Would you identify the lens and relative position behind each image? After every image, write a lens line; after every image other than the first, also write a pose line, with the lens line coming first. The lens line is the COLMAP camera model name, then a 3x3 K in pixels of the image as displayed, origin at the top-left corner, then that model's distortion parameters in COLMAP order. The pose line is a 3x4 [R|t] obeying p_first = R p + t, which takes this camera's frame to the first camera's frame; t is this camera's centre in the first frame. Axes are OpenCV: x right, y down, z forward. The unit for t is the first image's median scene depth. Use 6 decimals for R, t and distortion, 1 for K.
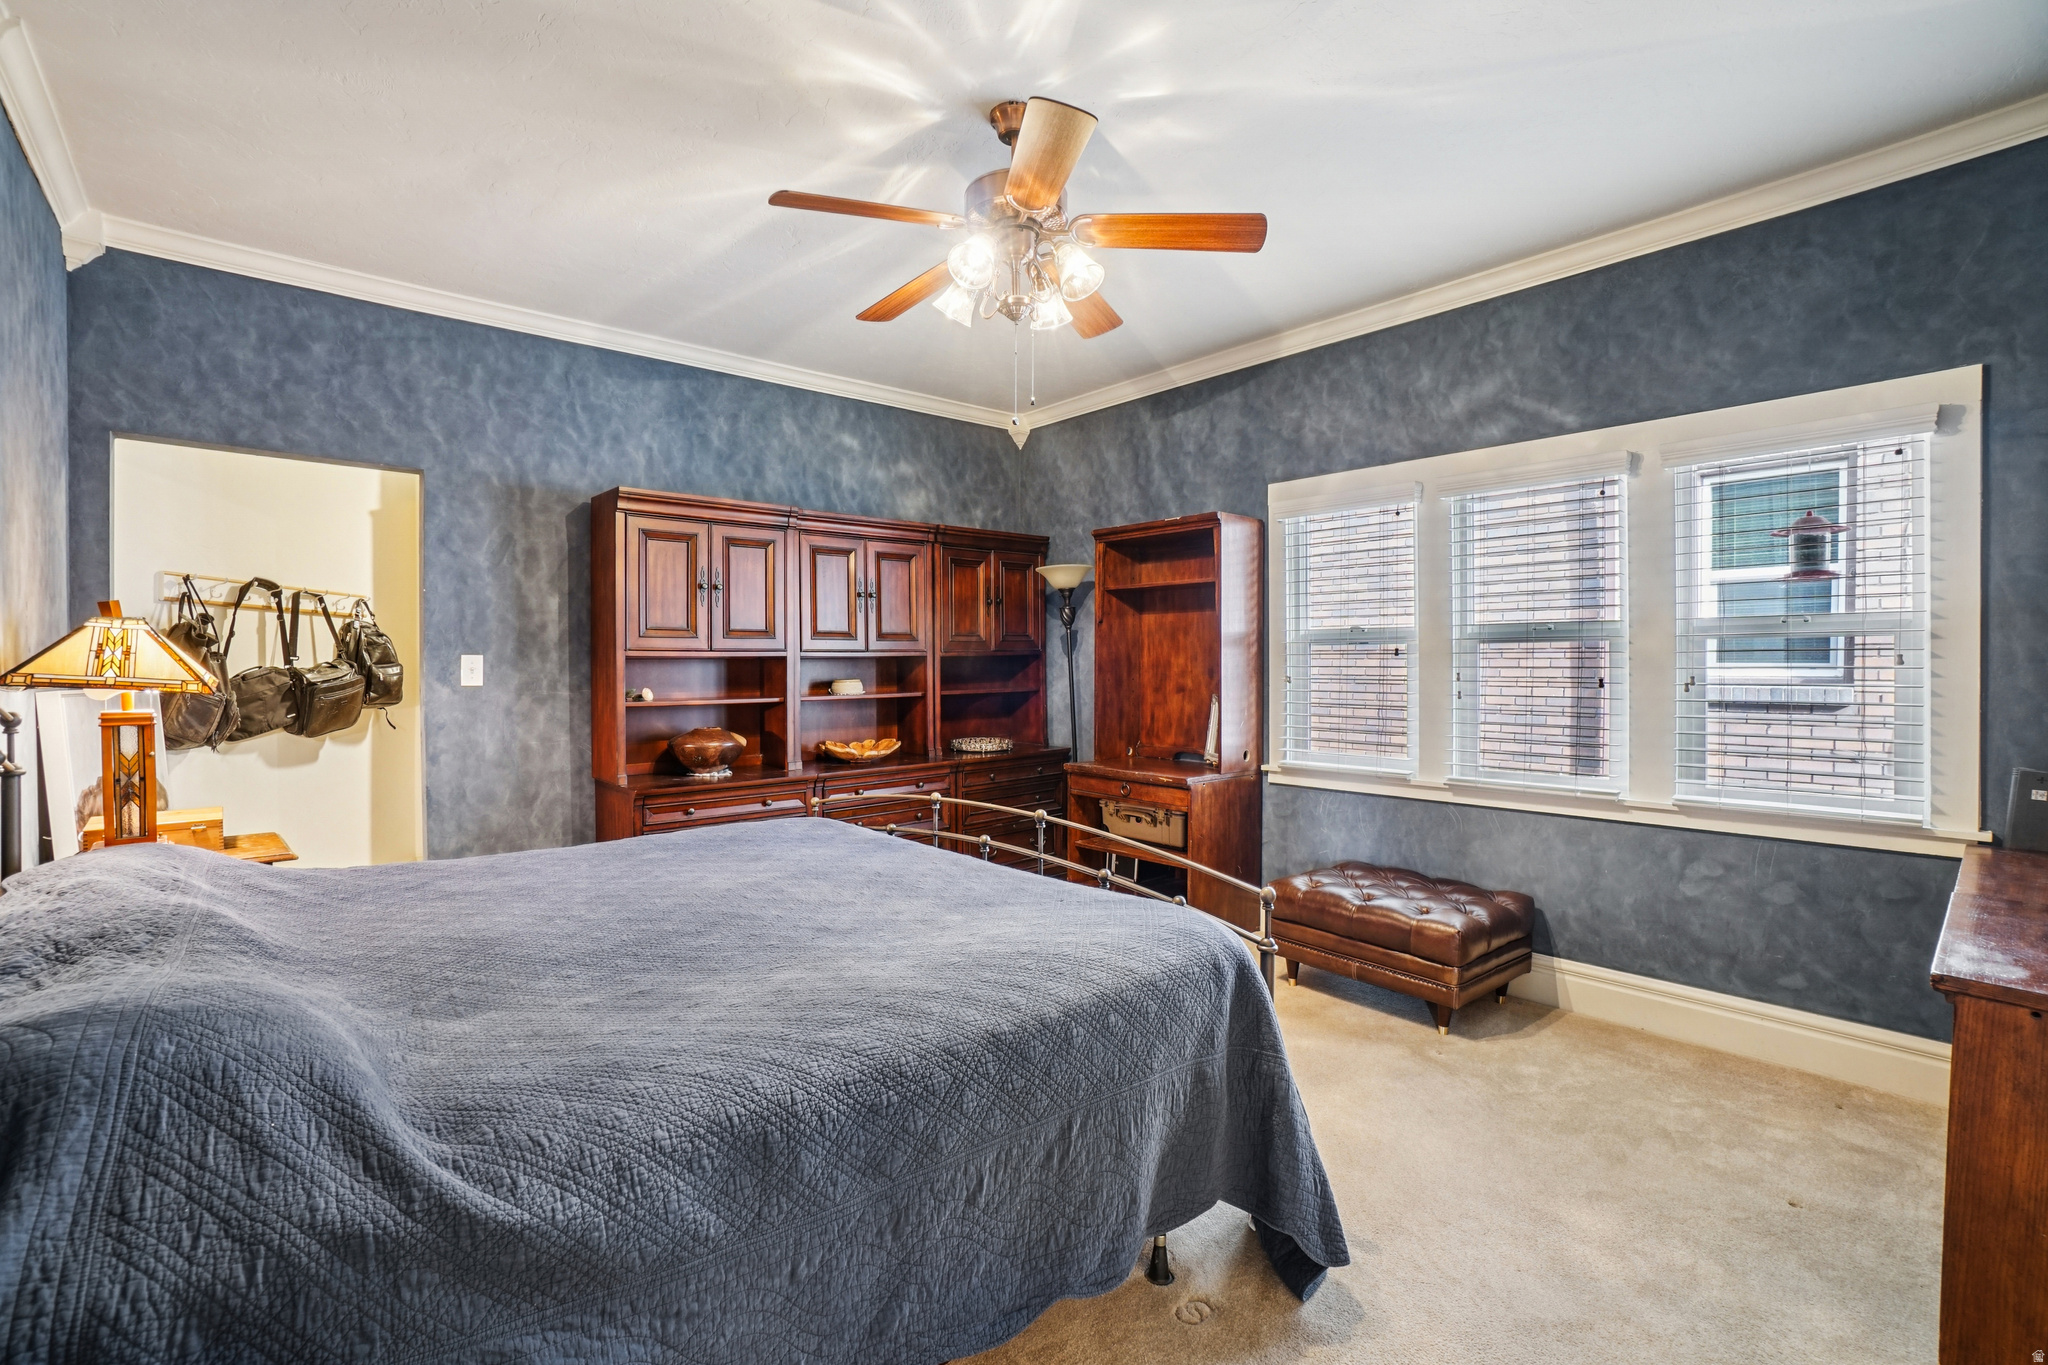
lens RADIAL K [[926.3, 0, 995.9], [0, 926.3, 680.2], [0, 0, 1]] dist [-0.055576, 0.026639]
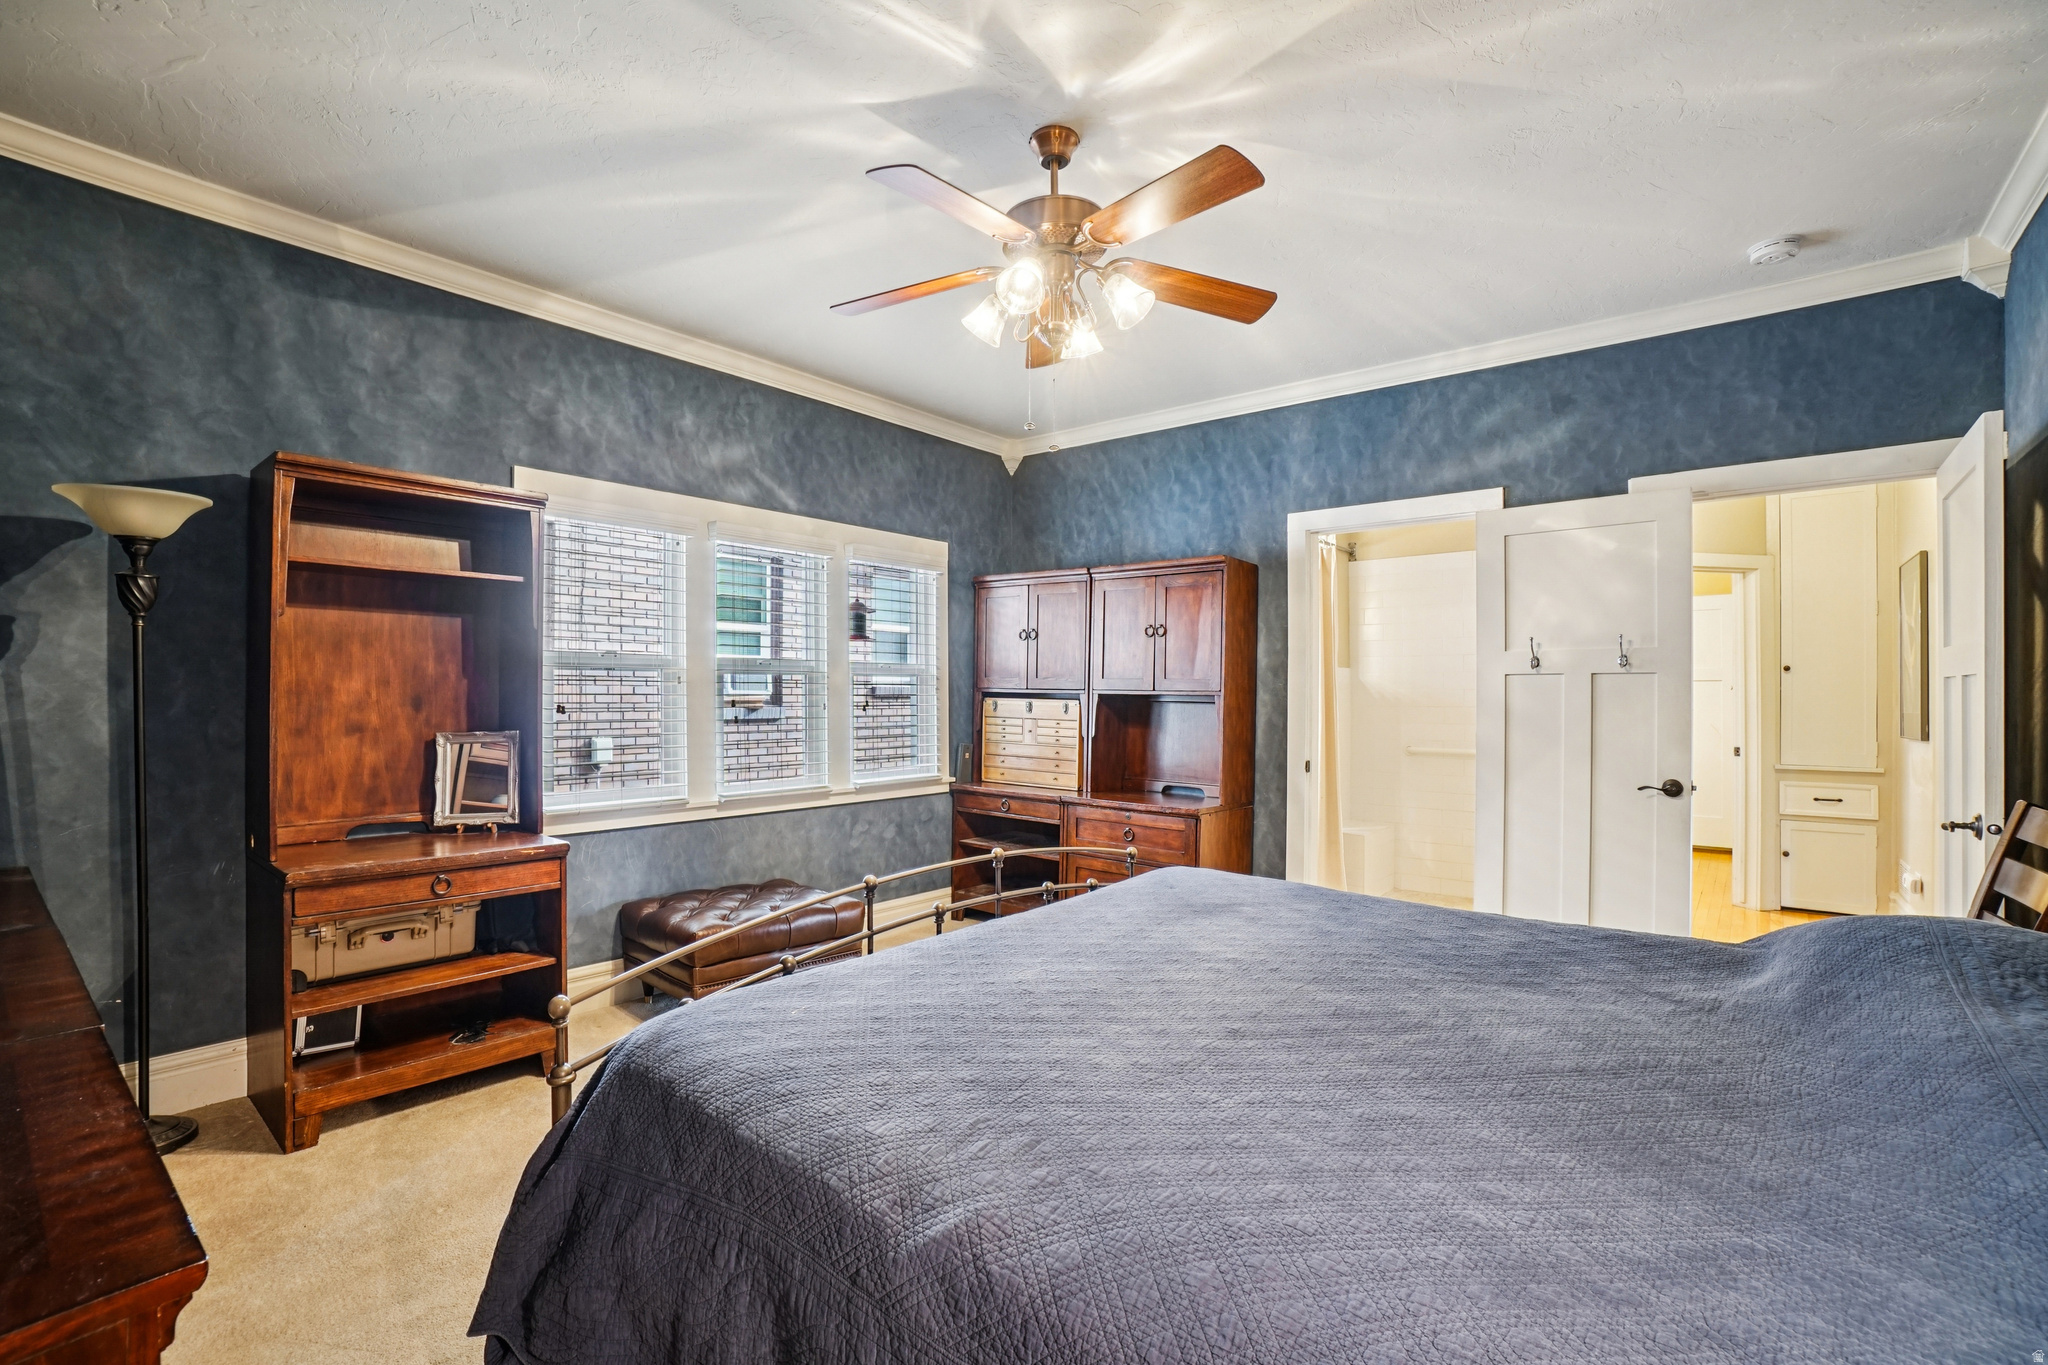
lens RADIAL K [[926.3, 0, 995.9], [0, 926.3, 680.2], [0, 0, 1]] dist [-0.055576, 0.026639]
pose [[-0.165293, 0.011007, 0.986183, -0.943146], [0.010217, 0.999903, -0.009448, -0.025444], [-0.986192, 0.008514, -0.165390, 1.238635]]
